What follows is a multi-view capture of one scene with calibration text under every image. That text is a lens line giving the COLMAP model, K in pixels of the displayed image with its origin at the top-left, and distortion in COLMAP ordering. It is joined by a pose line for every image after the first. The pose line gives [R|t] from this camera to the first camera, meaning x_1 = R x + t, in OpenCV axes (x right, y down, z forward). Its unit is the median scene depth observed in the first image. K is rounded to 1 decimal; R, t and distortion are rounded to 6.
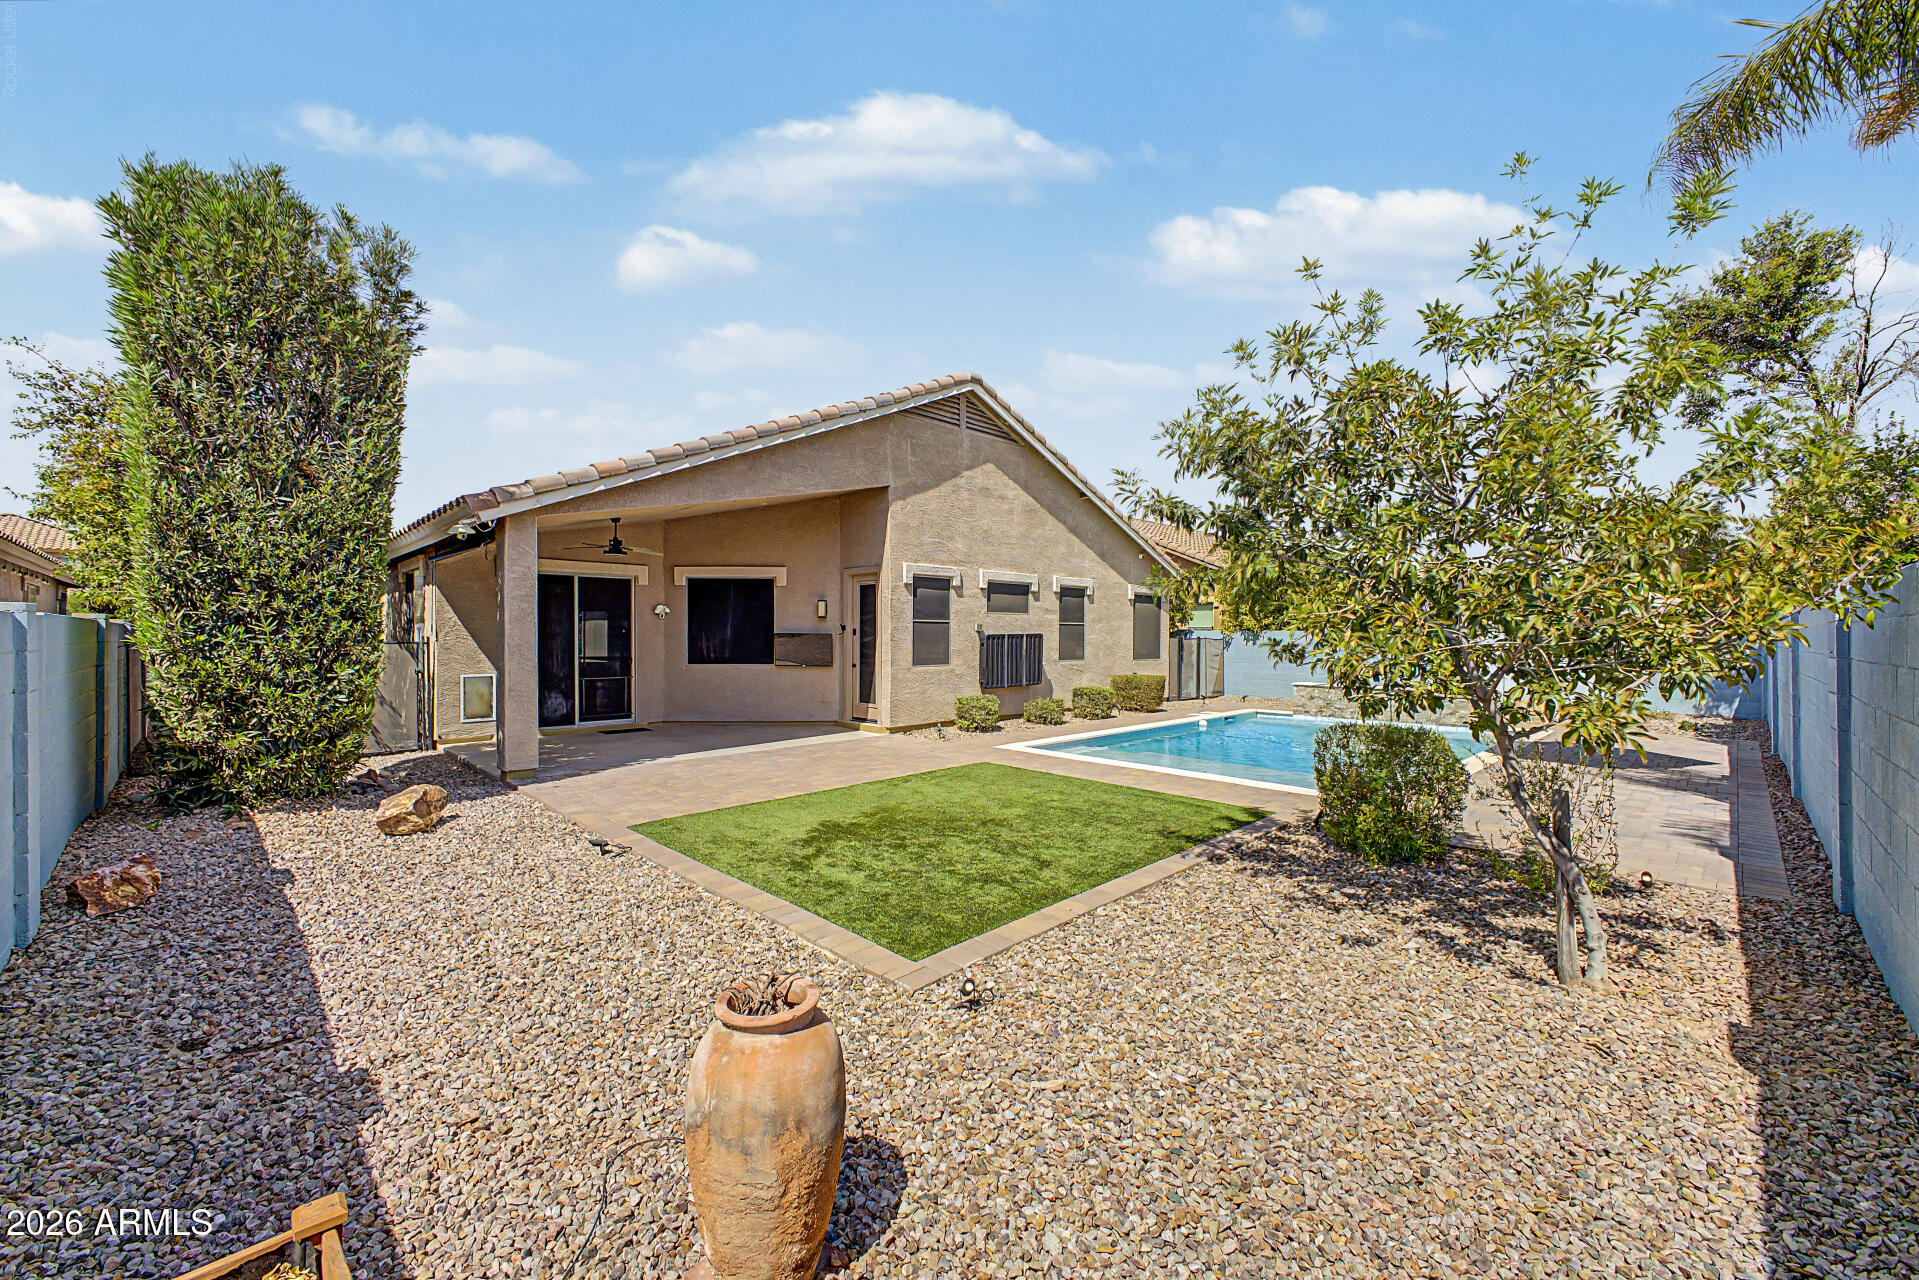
lens RADIAL K [[763.3, 0, 958.6], [0, 763.3, 639.3], [0, 0, 1]] dist [0.019434, -0.002863]
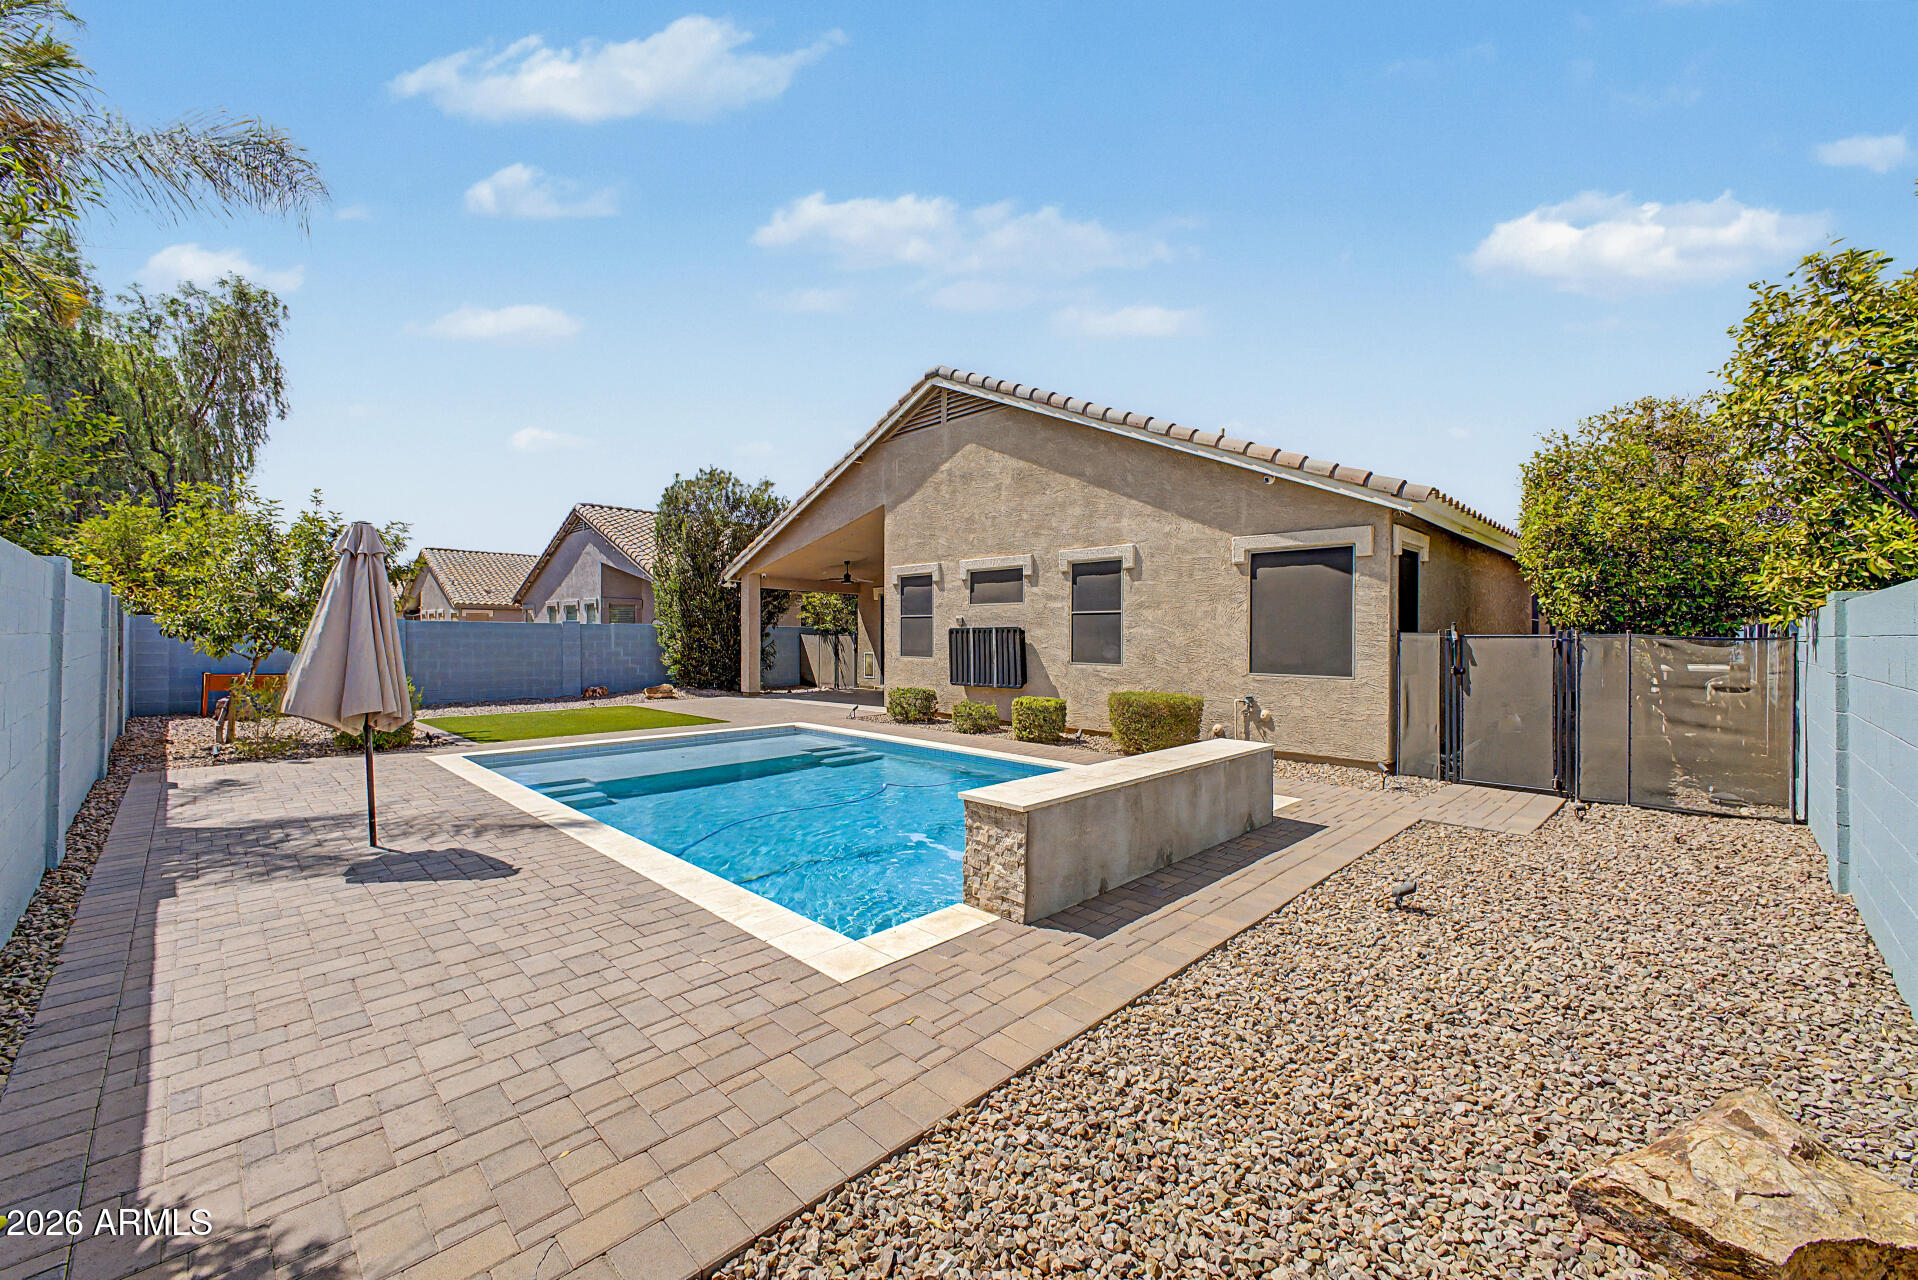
lens RADIAL K [[762.9, 0, 958.6], [0, 762.9, 635.9], [0, 0, 1]] dist [0.019434, -0.002863]
pose [[-0.000017, -0.005037, -0.999987, 0.921468], [-0.015268, 0.999871, -0.005036, 0.007694], [0.999883, 0.015267, -0.000094, 0.935917]]
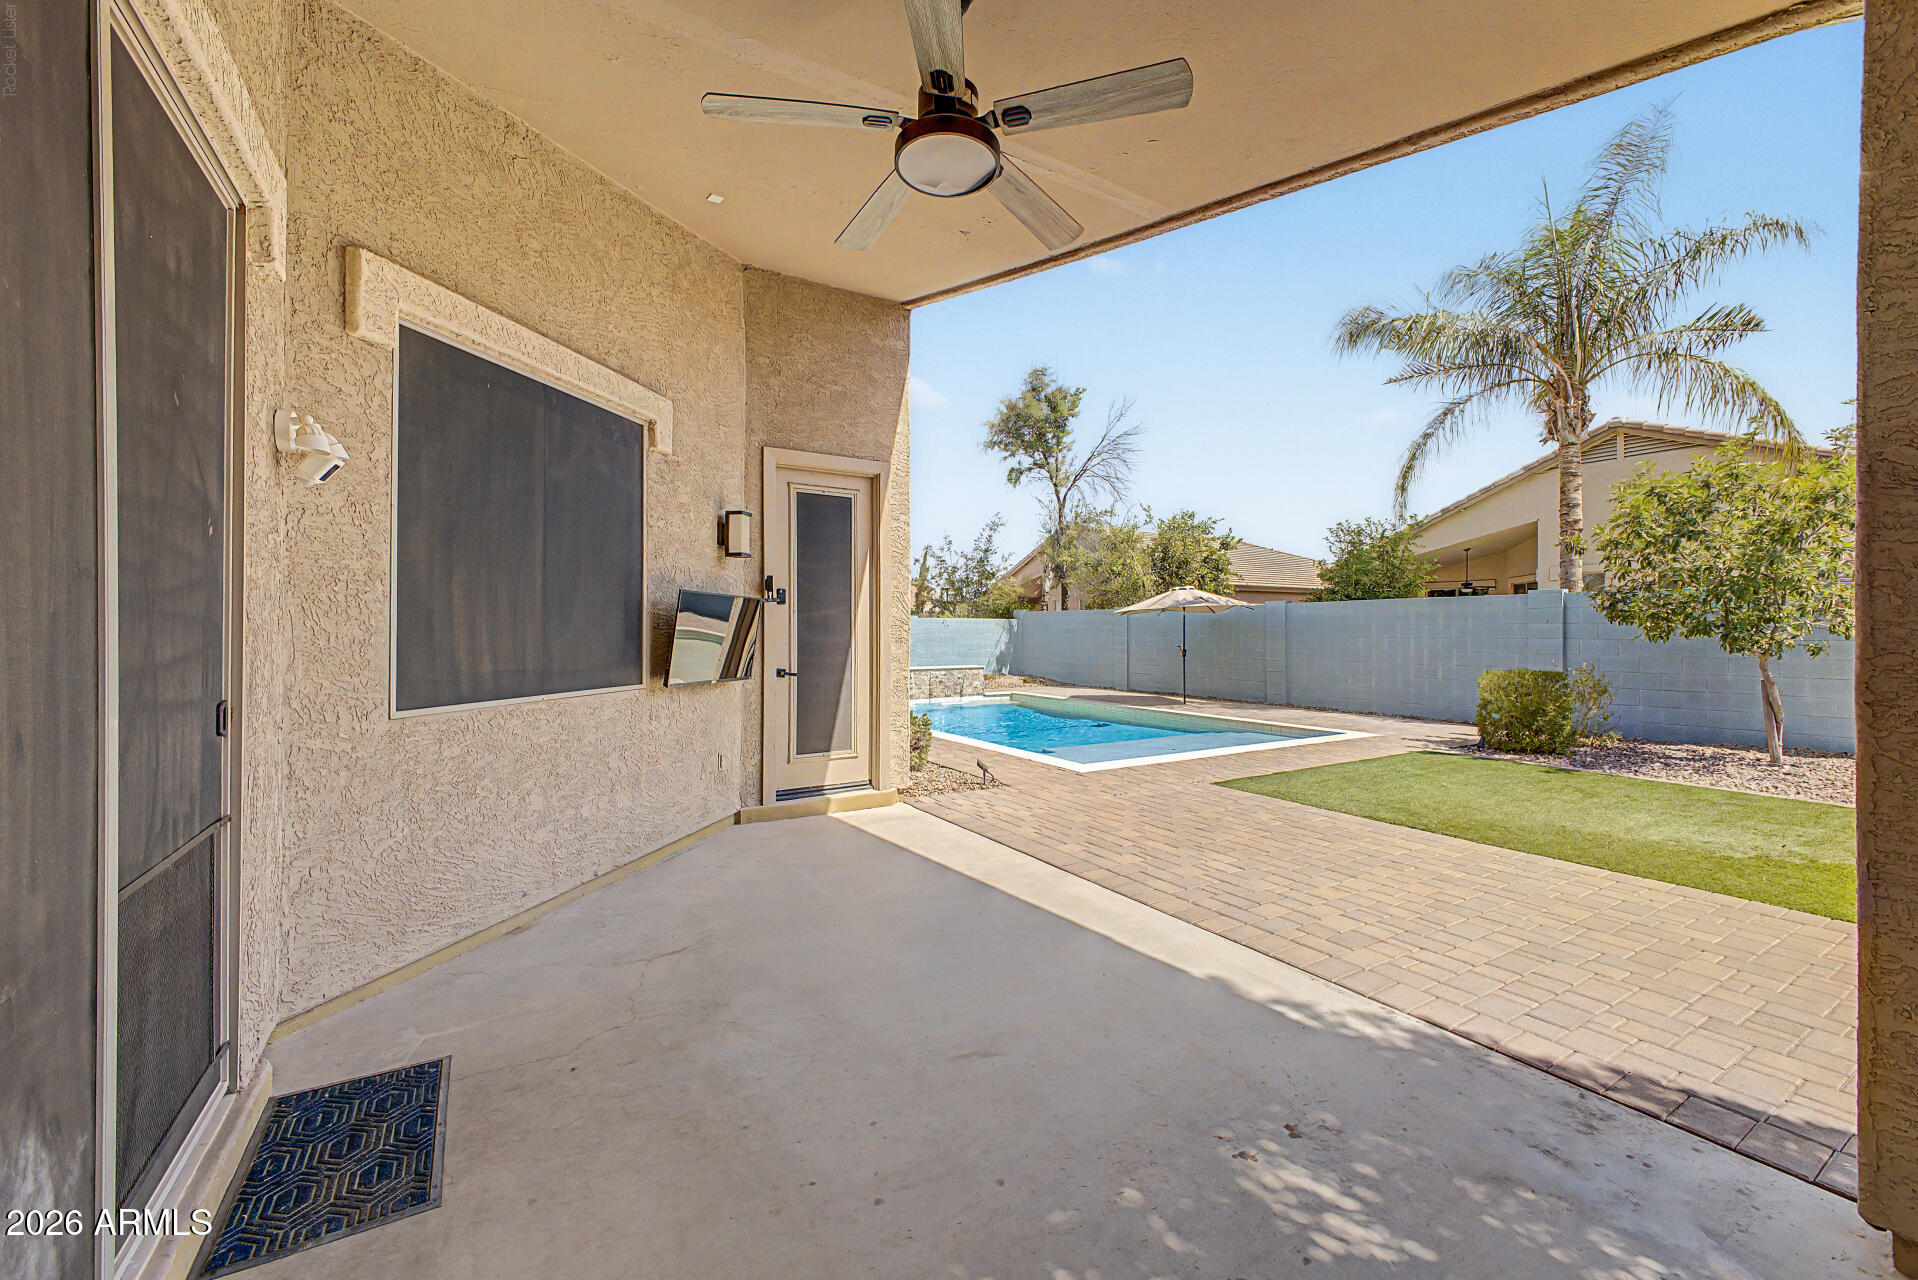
lens RADIAL K [[762.9, 0, 946.6], [0, 762.9, 625.7], [0, 0, 1]] dist [0.019434, -0.002863]
pose [[0.229640, 0.001901, 0.973274, -0.483586], [0.011881, 0.999918, -0.004757, 0.009223], [-0.973203, 0.012656, 0.229599, 0.721138]]
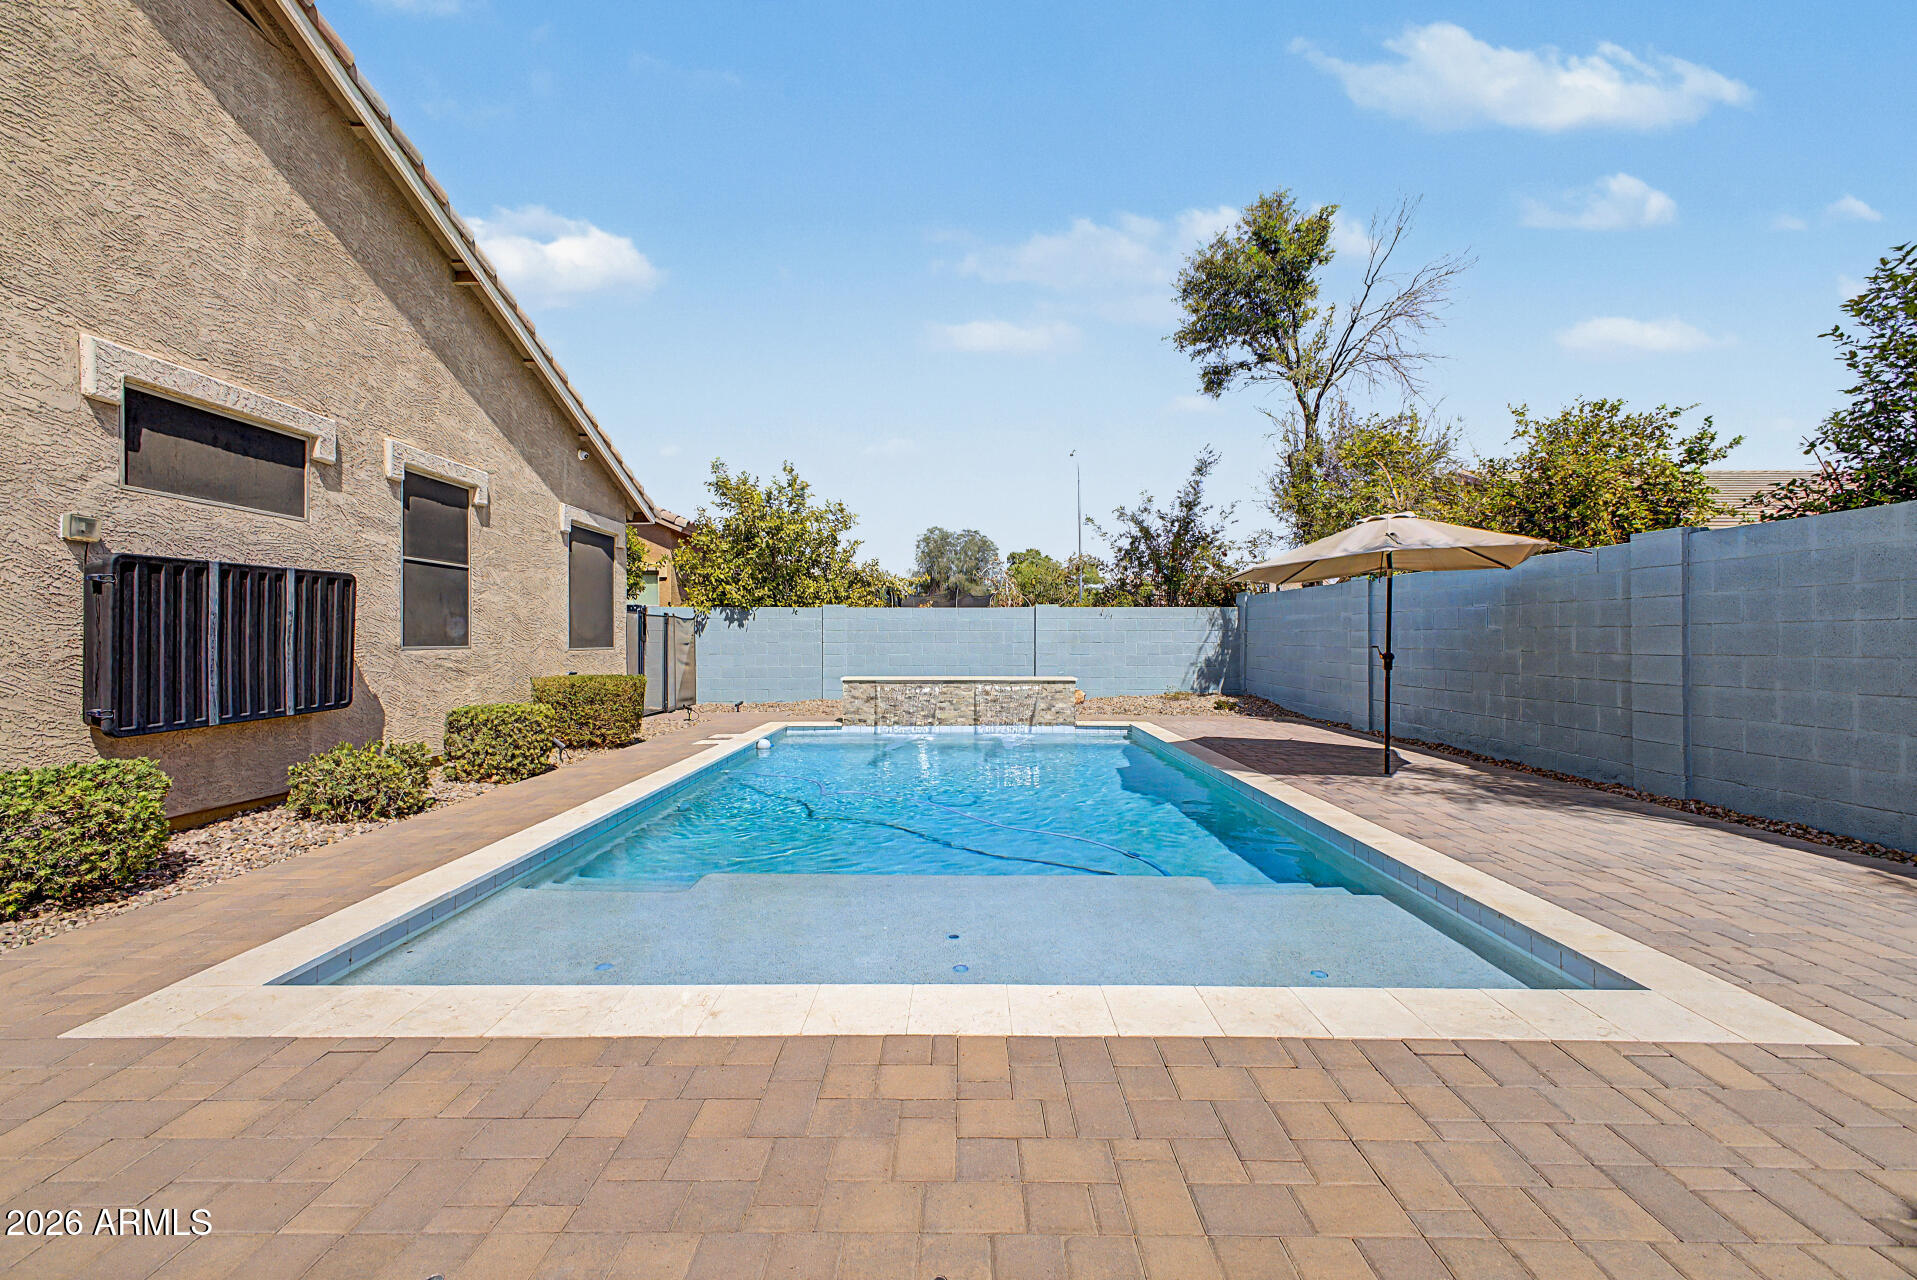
lens RADIAL K [[762.5, 0, 960.3], [0, 762.5, 641.1], [0, 0, 1]] dist [0.019434, -0.002863]
pose [[0.702406, -0.005579, 0.711755, 0.048836], [0.007282, 0.999973, 0.000652, 0.027932], [-0.711740, 0.004725, 0.702428, 0.515566]]
